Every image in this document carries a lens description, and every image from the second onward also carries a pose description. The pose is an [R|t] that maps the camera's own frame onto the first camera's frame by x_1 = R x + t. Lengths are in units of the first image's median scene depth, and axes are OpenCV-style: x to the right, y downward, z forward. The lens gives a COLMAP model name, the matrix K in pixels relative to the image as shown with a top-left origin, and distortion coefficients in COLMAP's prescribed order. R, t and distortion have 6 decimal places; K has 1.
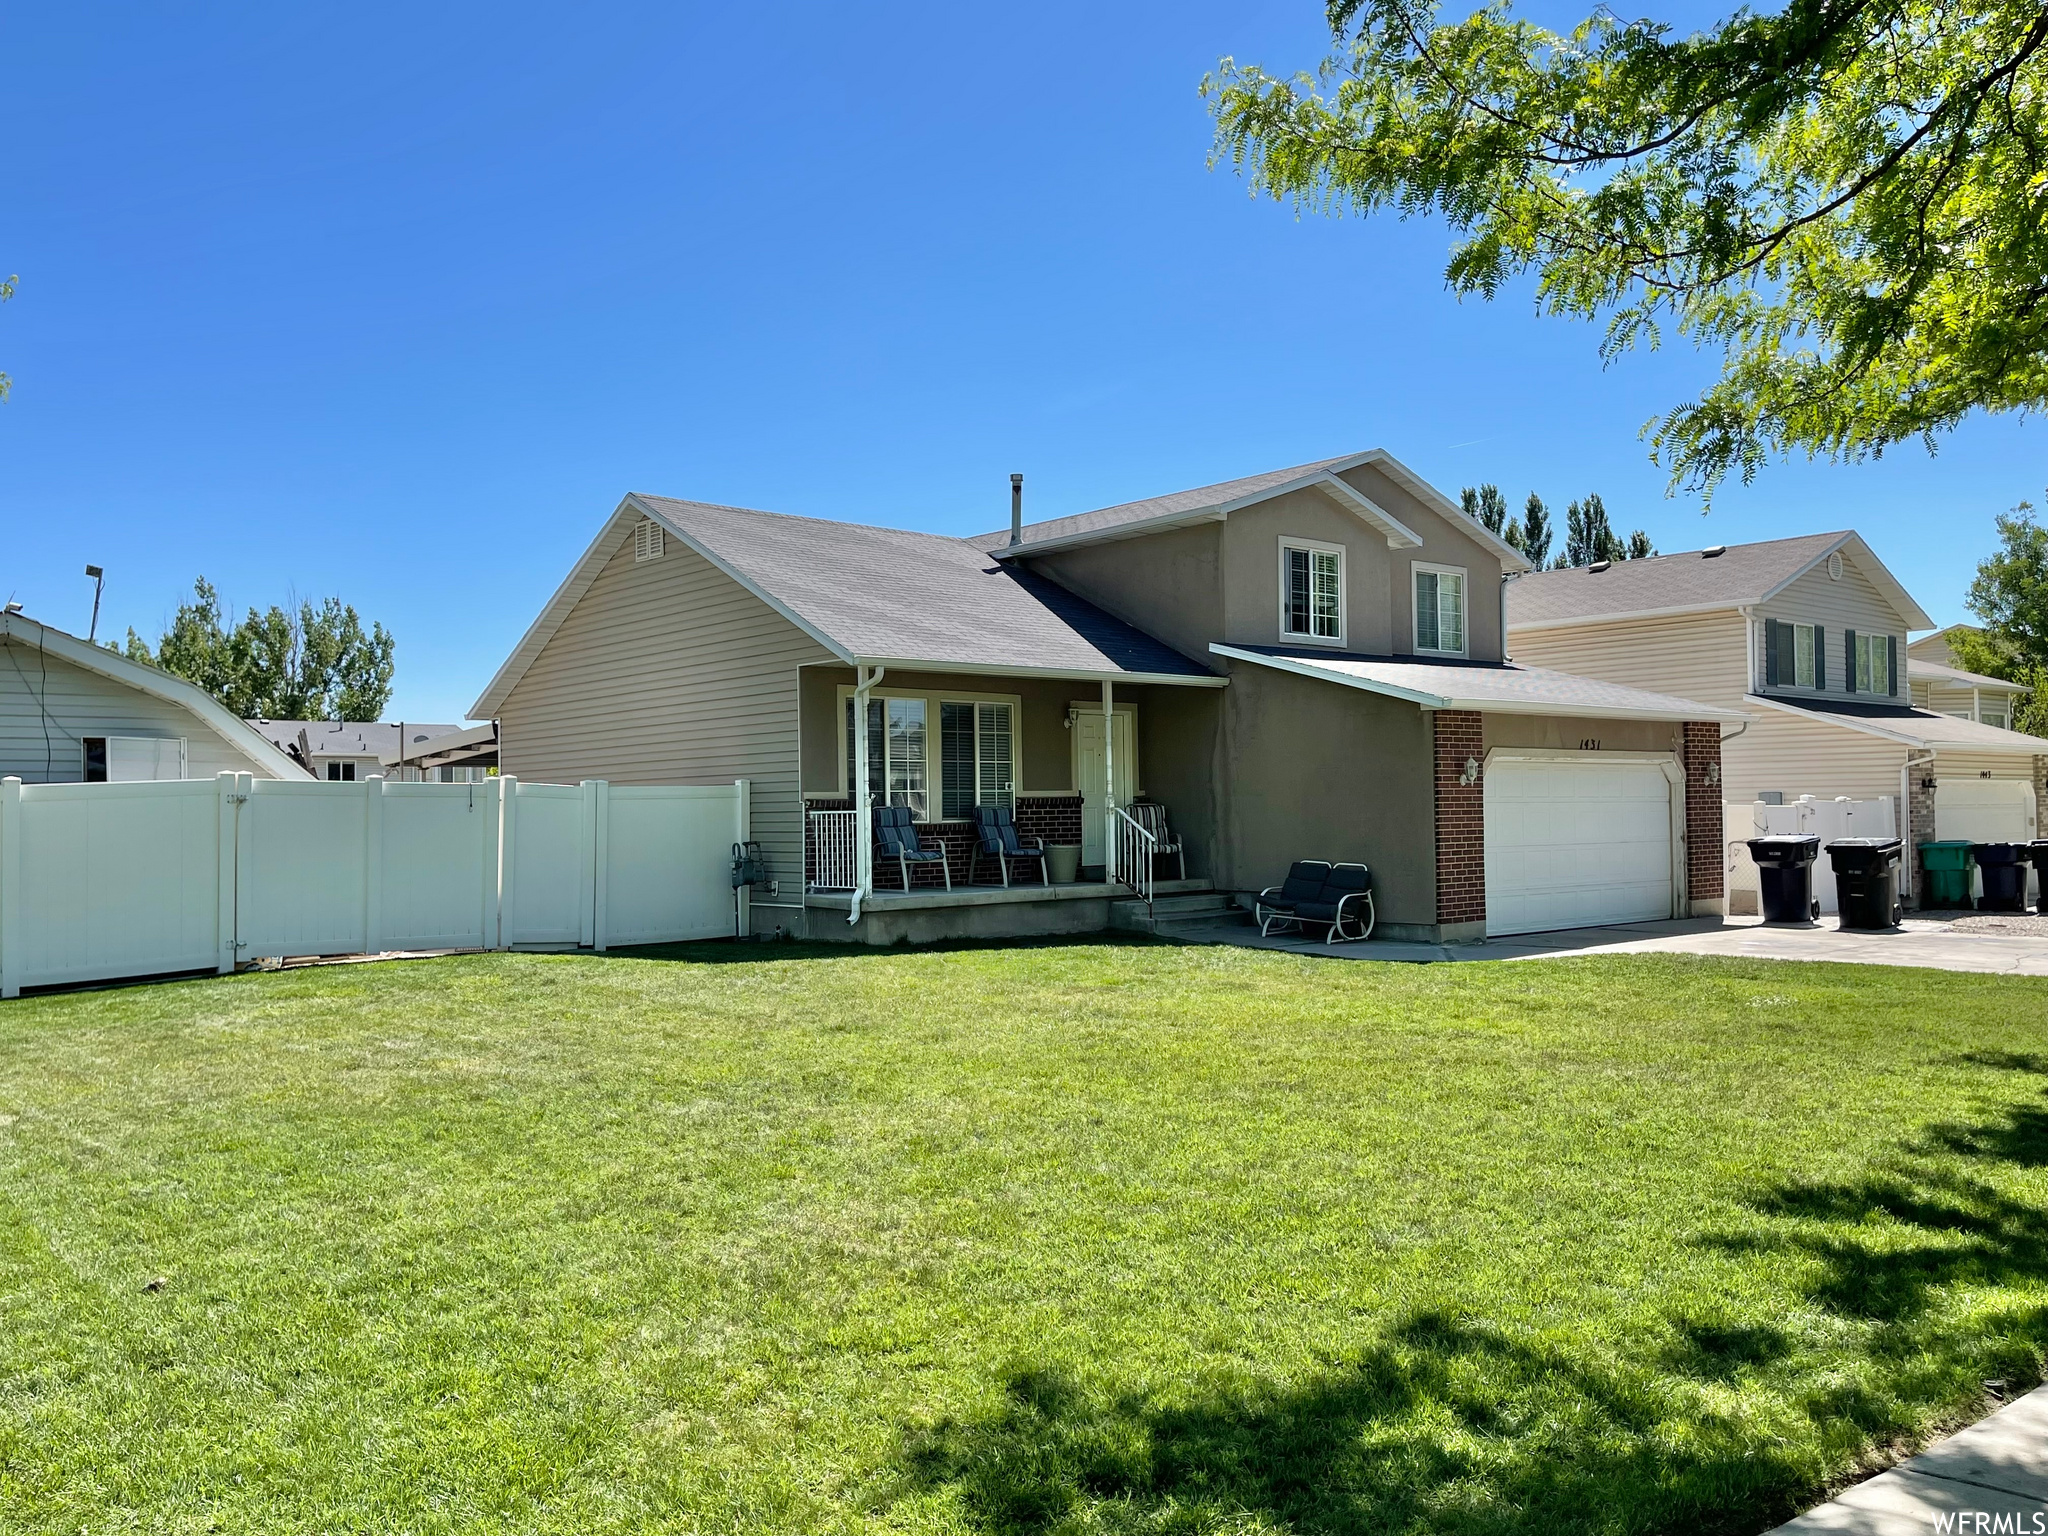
lens RADIAL K [[1675.1, 0, 1014.4], [0, 1675.1, 759.5], [0, 0, 1]] dist [0.049833, -0.037459]
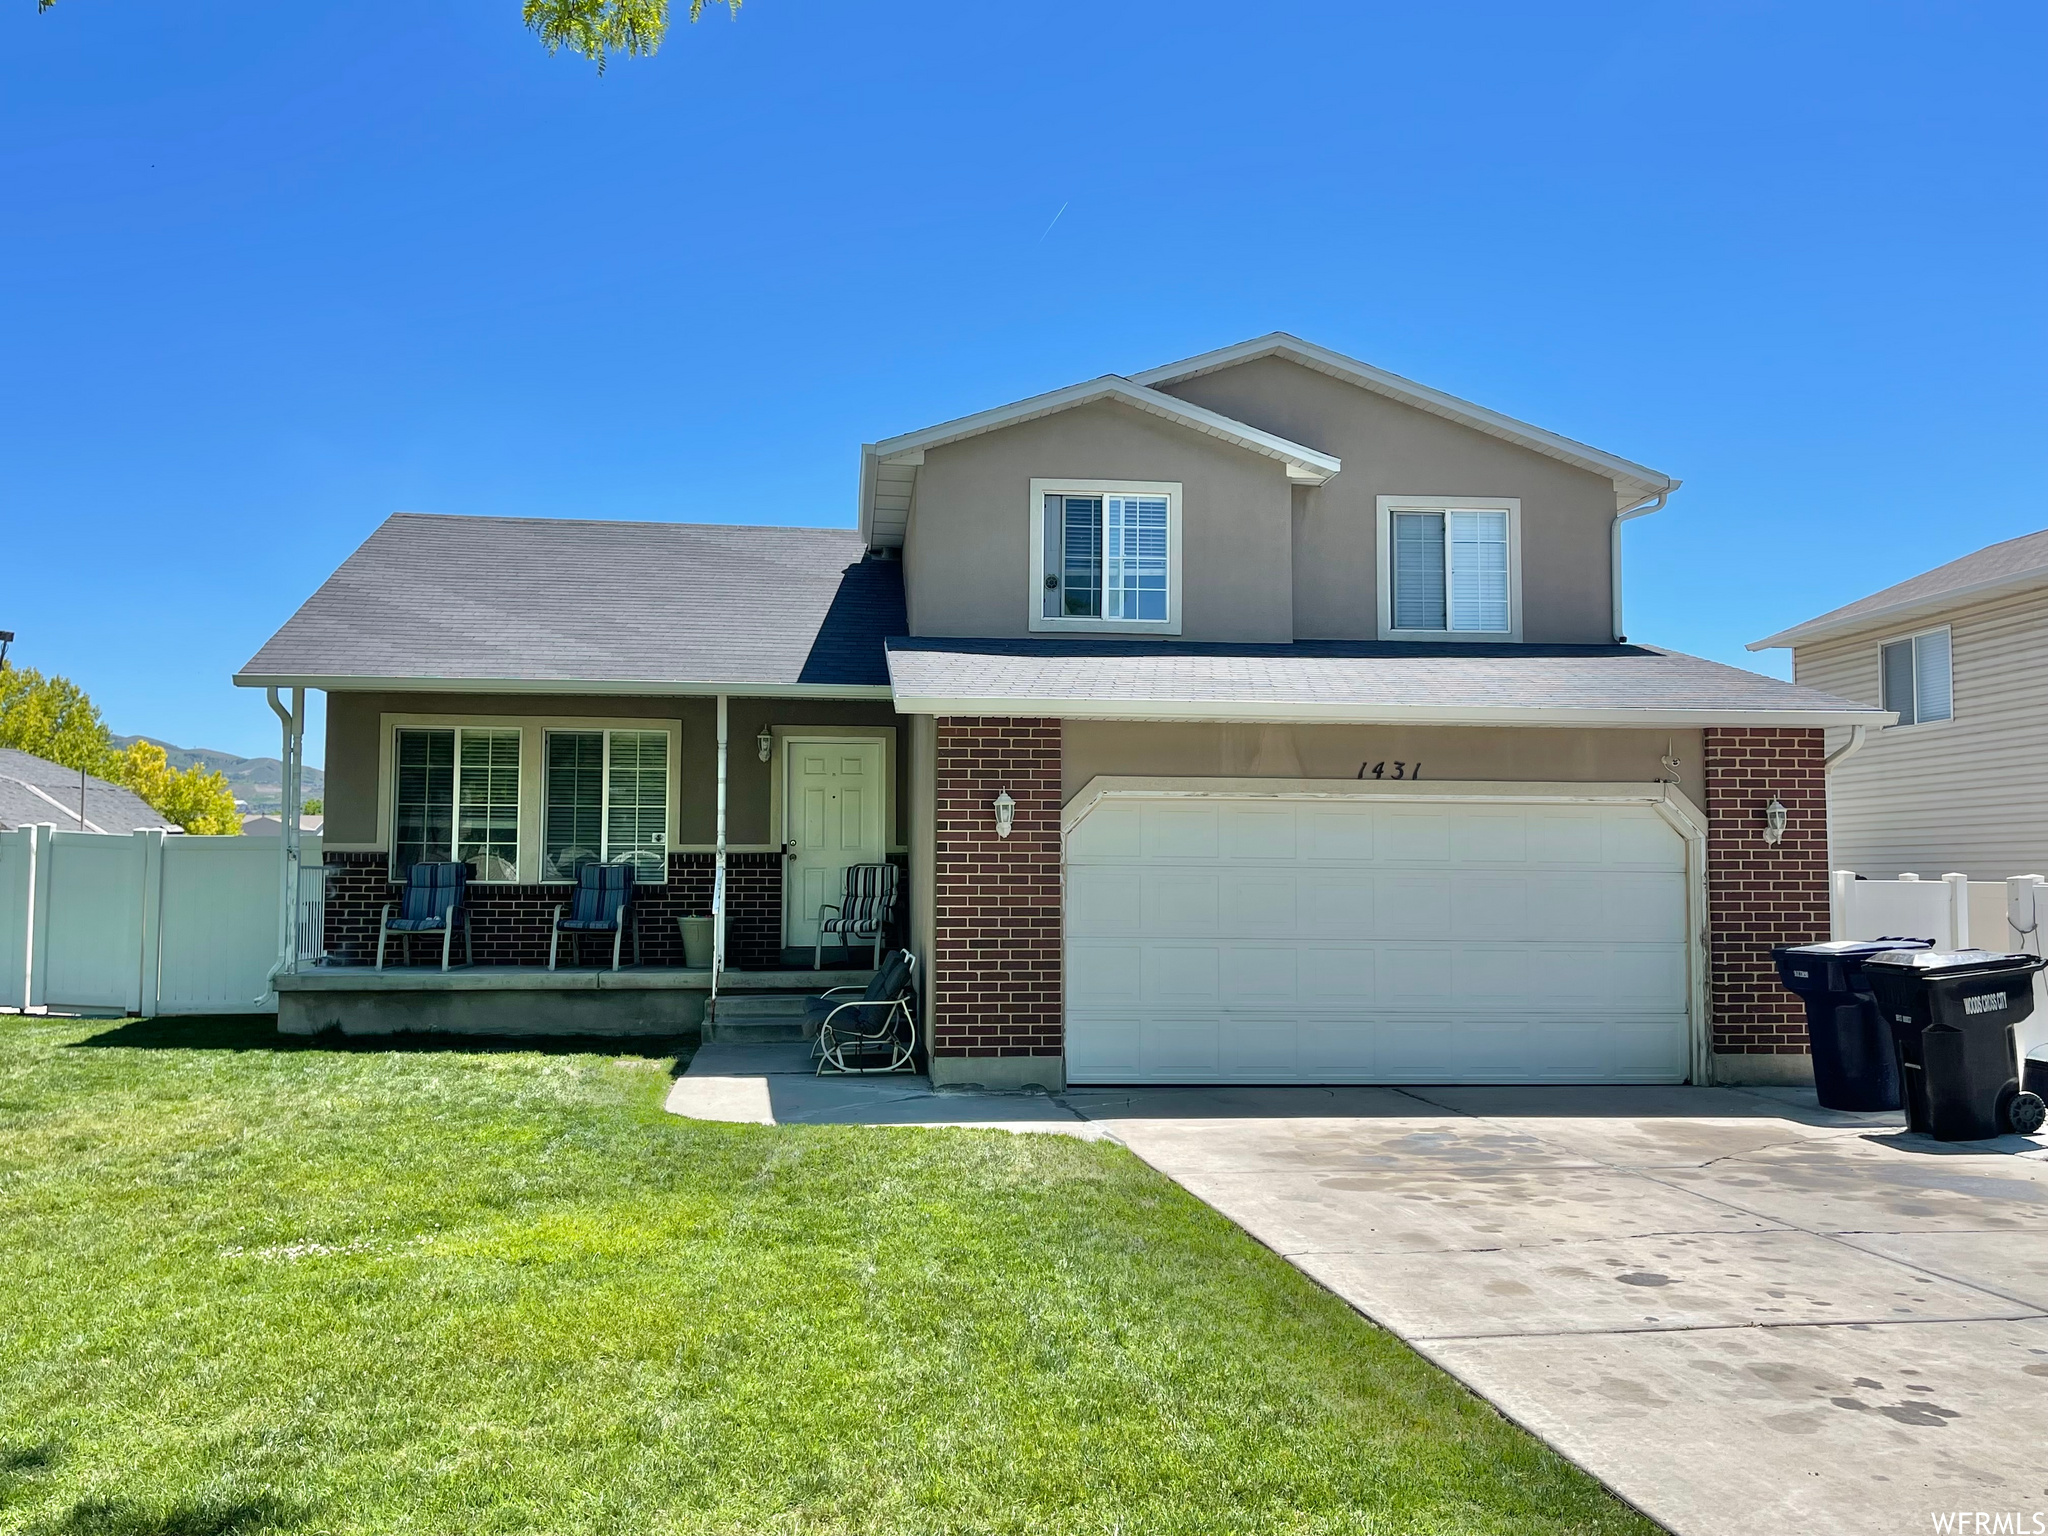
lens RADIAL K [[1719.6, 0, 1003.8], [0, 1719.6, 729.9], [0, 0, 1]] dist [0.061338, -0.083021]
pose [[0.817705, -0.032490, -0.574719, 0.614613], [0.001550, 0.998527, -0.054243, 0.009990], [0.575635, 0.043464, 0.816551, 0.461722]]
